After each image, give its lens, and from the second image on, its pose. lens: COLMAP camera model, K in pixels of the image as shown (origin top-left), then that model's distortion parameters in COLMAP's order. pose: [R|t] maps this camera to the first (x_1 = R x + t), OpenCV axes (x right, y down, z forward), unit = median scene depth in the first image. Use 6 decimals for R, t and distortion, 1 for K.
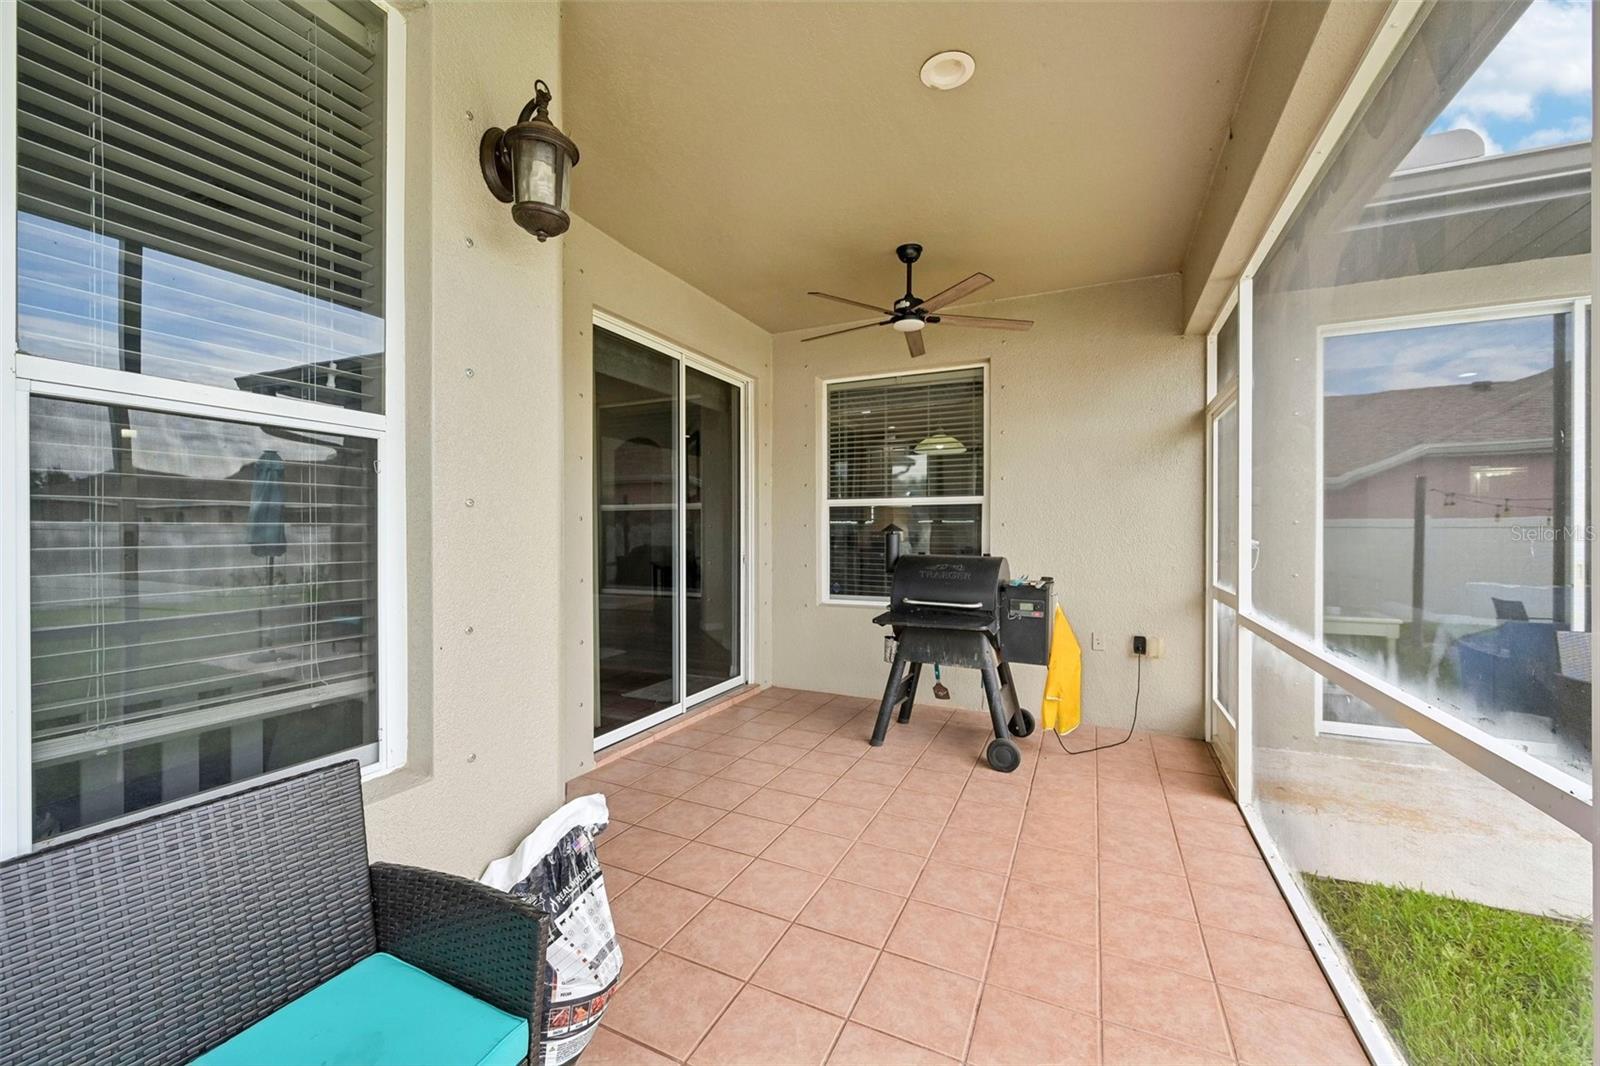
lens RADIAL K [[611.9, 0, 802.4], [0, 611.9, 533.0], [0, 0, 1]] dist [0.000951, -0.000688]
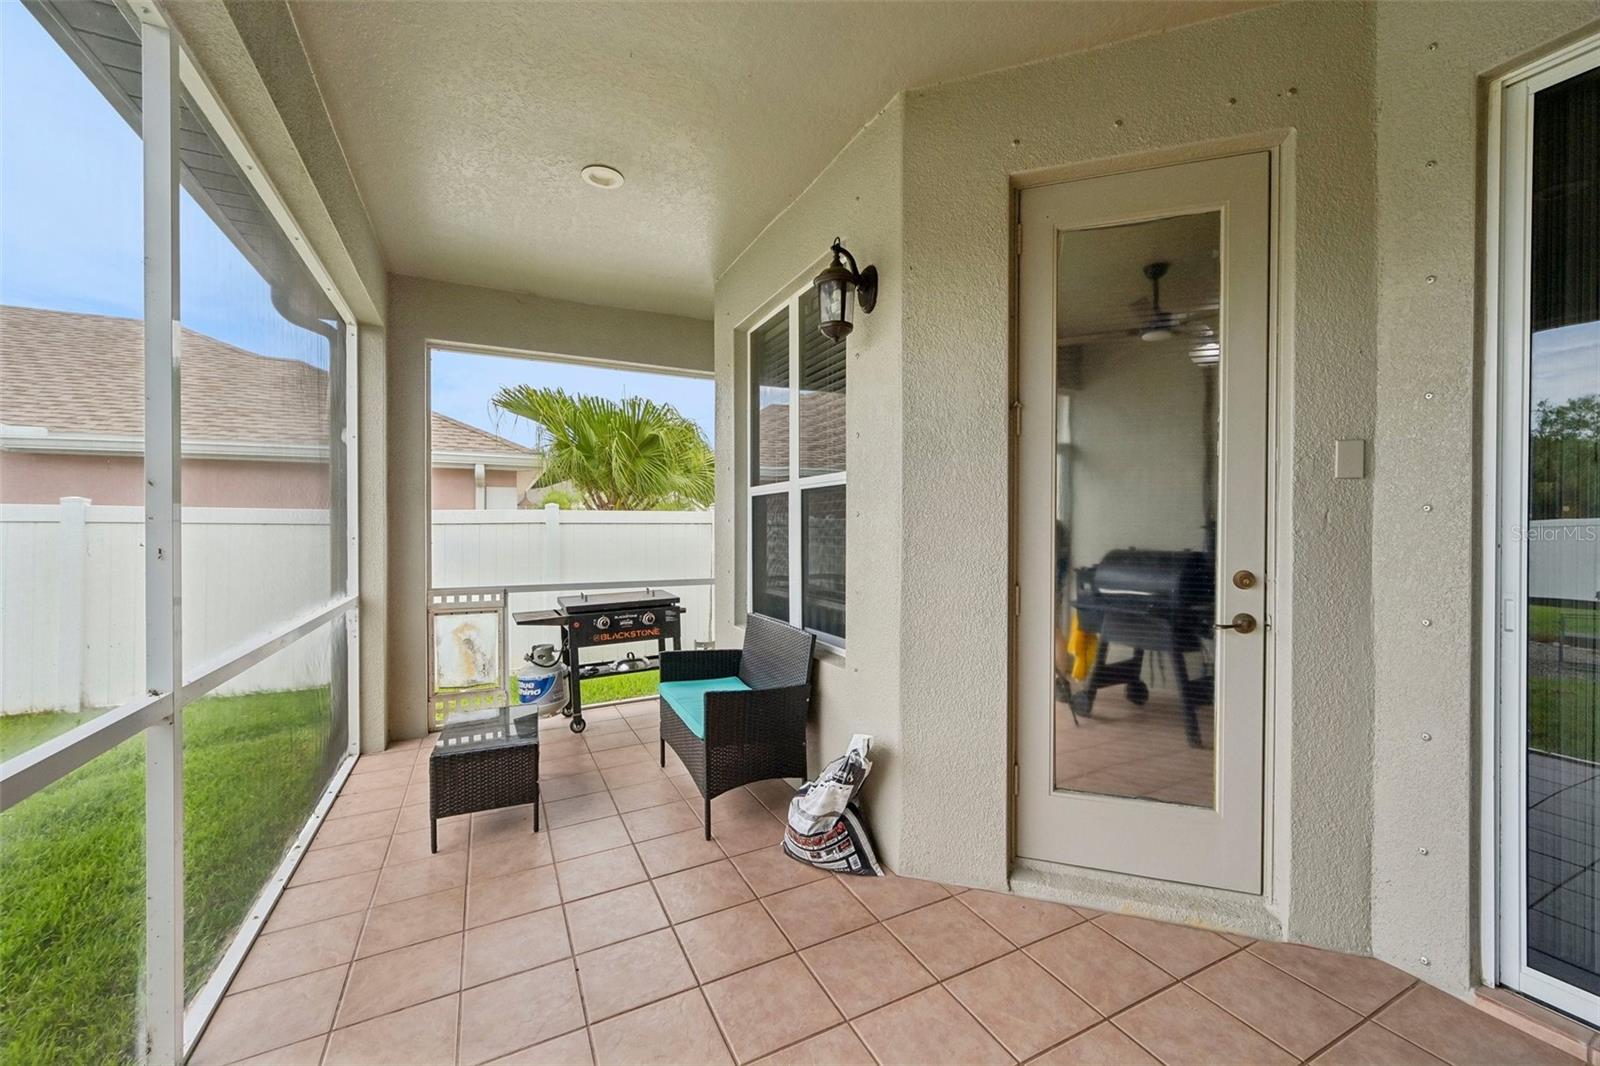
lens RADIAL K [[611.9, 0, 802.1], [0, 611.9, 538.6], [0, 0, 1]] dist [0.000951, -0.000688]
pose [[-0.604996, 0.012516, -0.796130, 0.623721], [0.003009, 0.999905, 0.013433, -0.007403], [0.796223, 0.005731, -0.604976, 1.371959]]
